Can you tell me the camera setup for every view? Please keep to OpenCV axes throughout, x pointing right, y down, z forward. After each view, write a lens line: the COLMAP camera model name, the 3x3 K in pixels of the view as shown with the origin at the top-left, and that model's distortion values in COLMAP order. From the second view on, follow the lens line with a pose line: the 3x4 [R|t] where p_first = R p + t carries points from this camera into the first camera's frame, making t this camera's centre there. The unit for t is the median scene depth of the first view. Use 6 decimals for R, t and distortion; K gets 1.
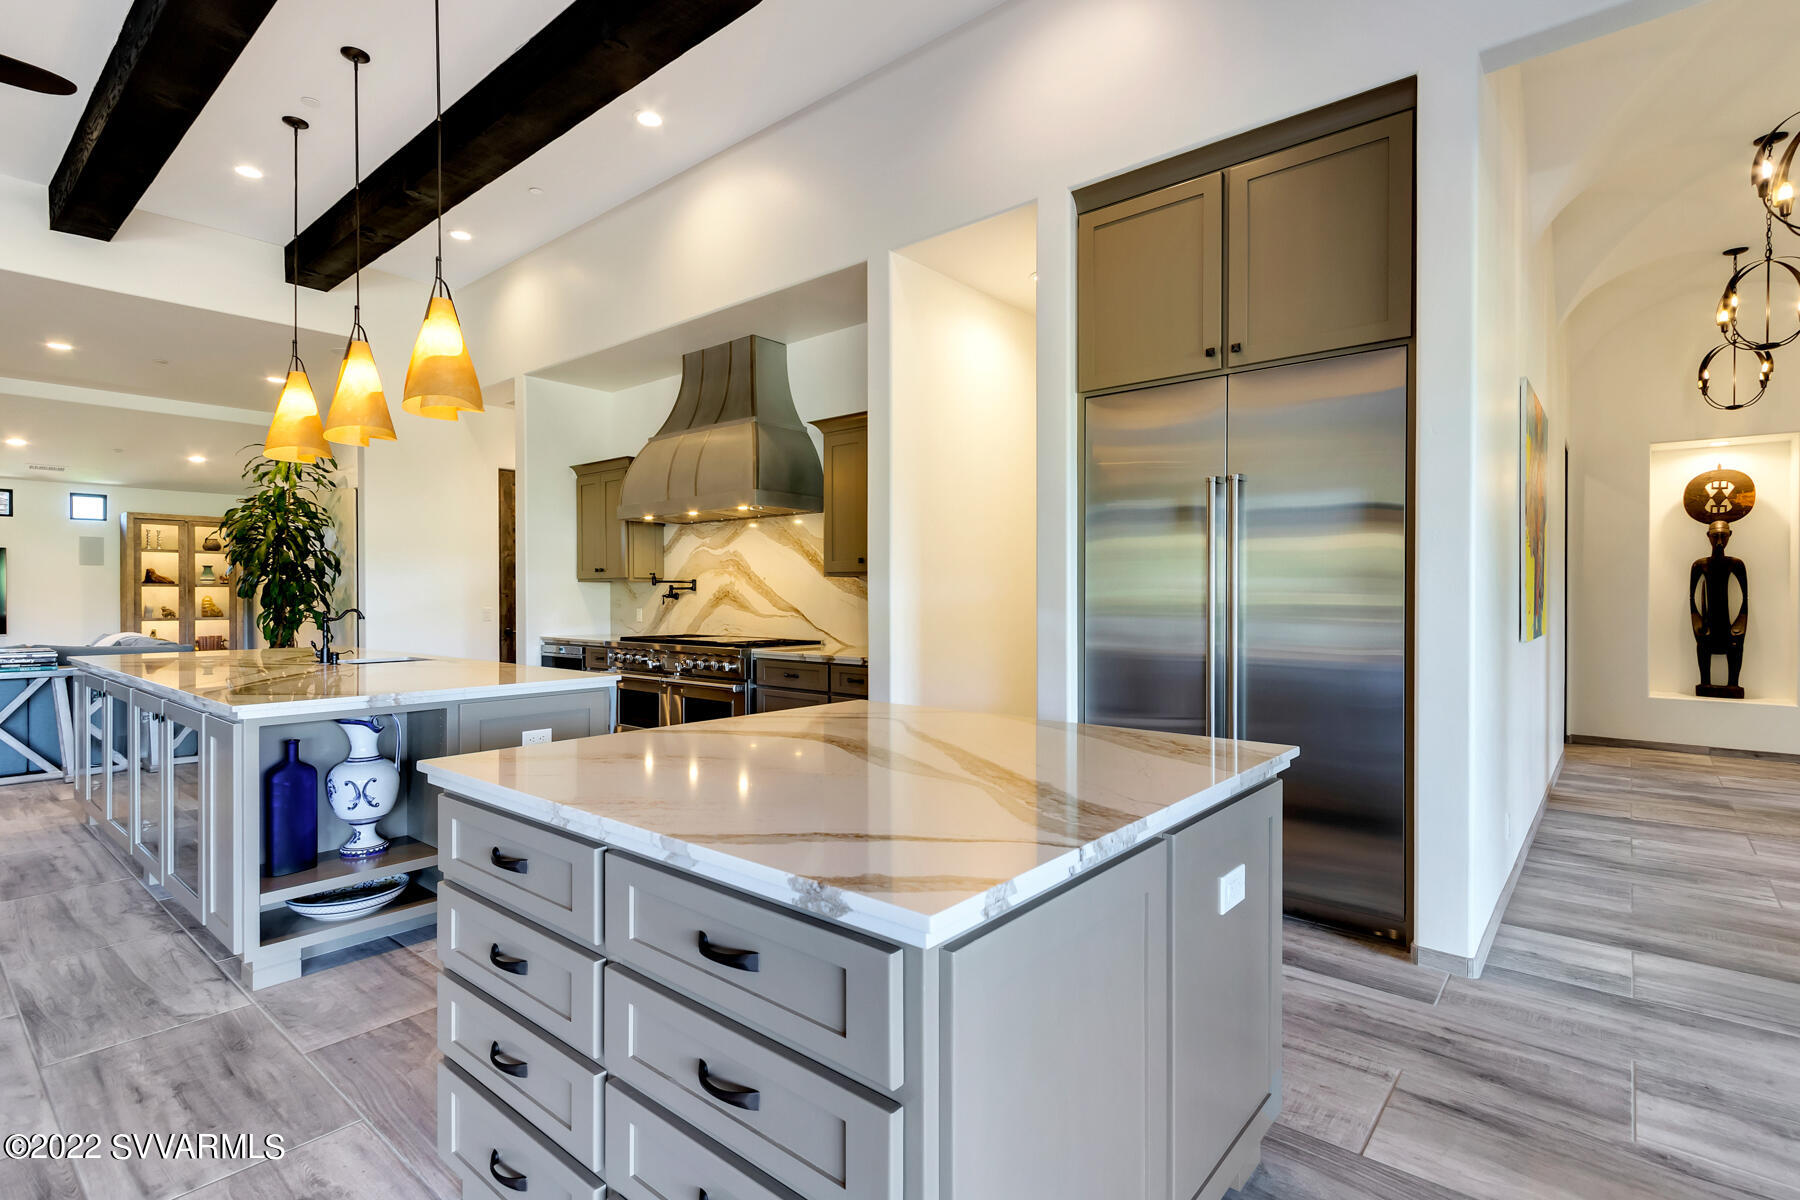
lens RADIAL K [[833.1, 0, 896.8], [0, 833.1, 599.9], [0, 0, 1]] dist [0.010730, -0.000608]
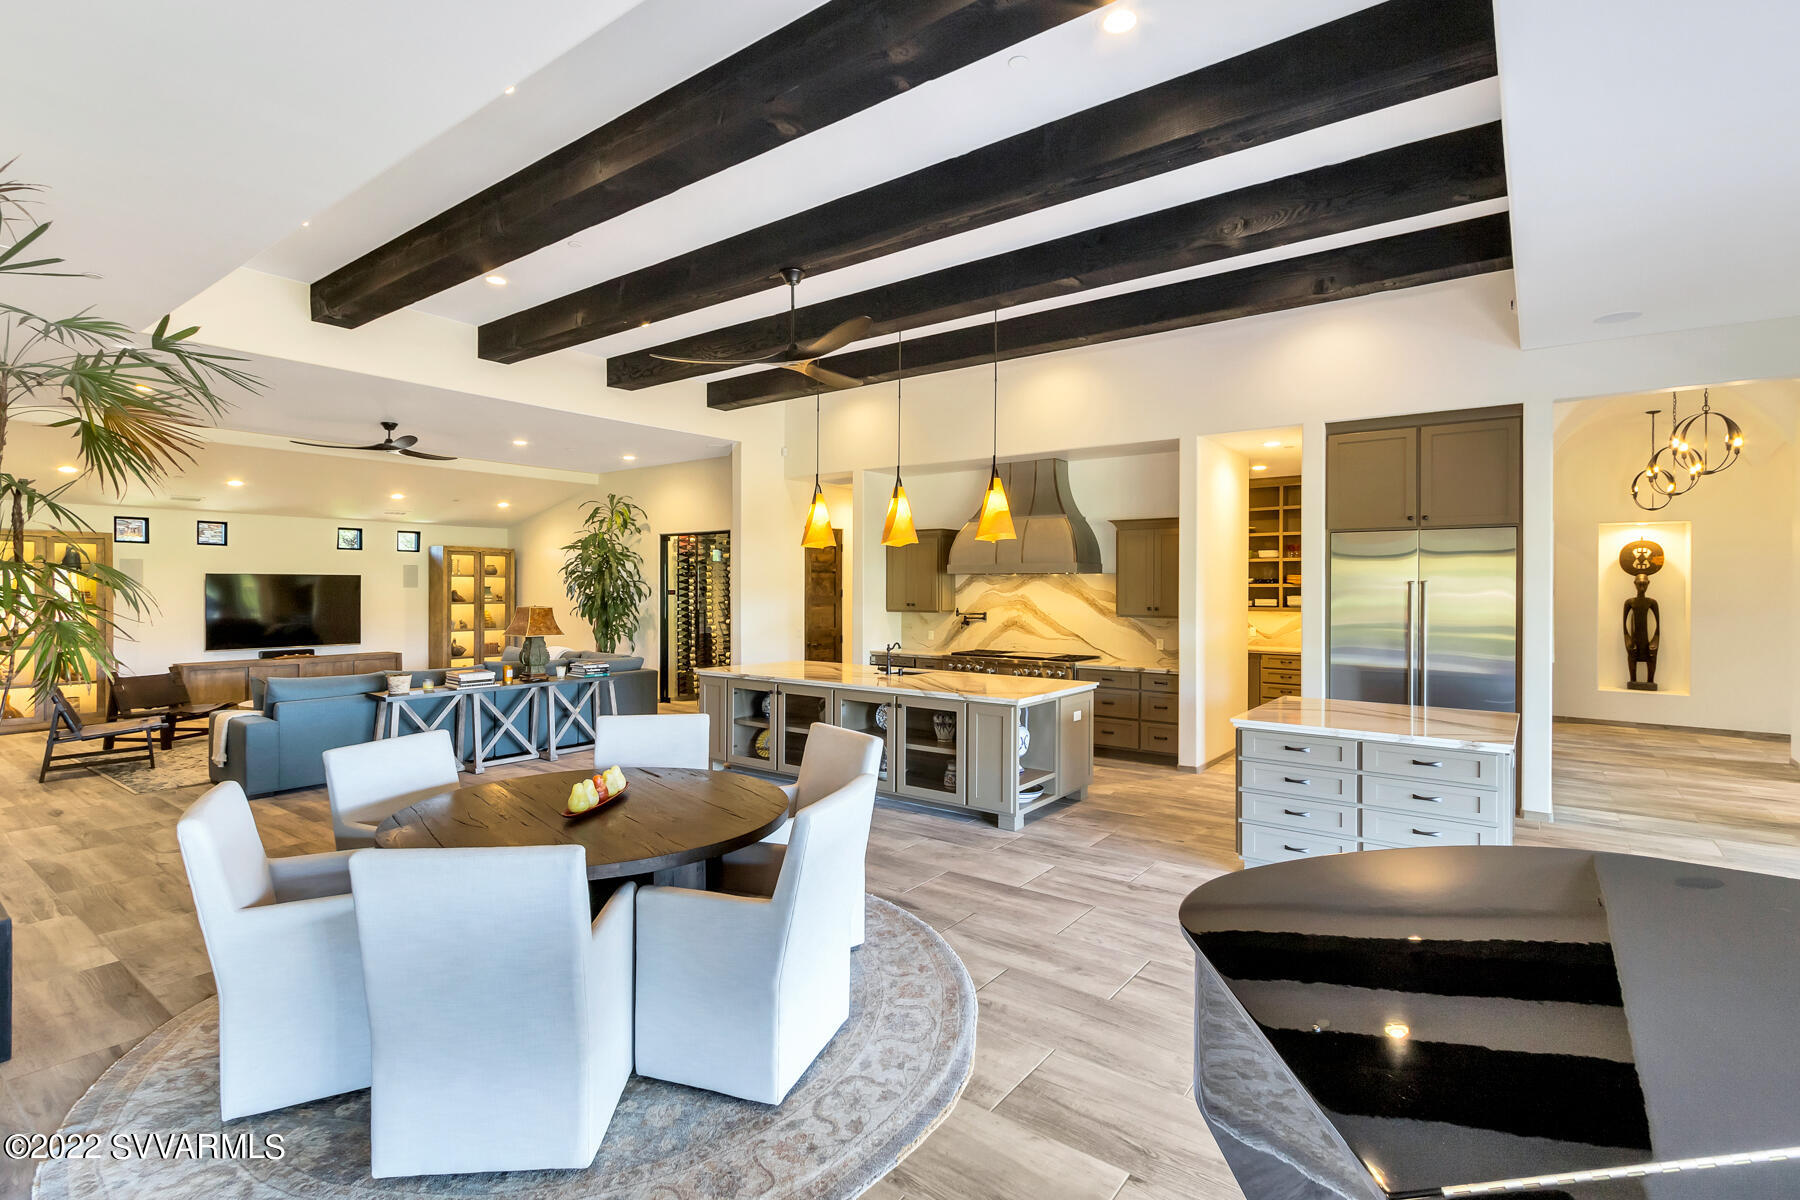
lens RADIAL K [[833.1, 0, 894.2], [0, 833.1, 587.8], [0, 0, 1]] dist [0.010730, -0.000608]
pose [[0.998129, 0.004348, 0.060993, -0.470286], [-0.004110, 0.999983, -0.004028, -0.058443], [-0.061009, 0.003770, 0.998130, -0.438836]]
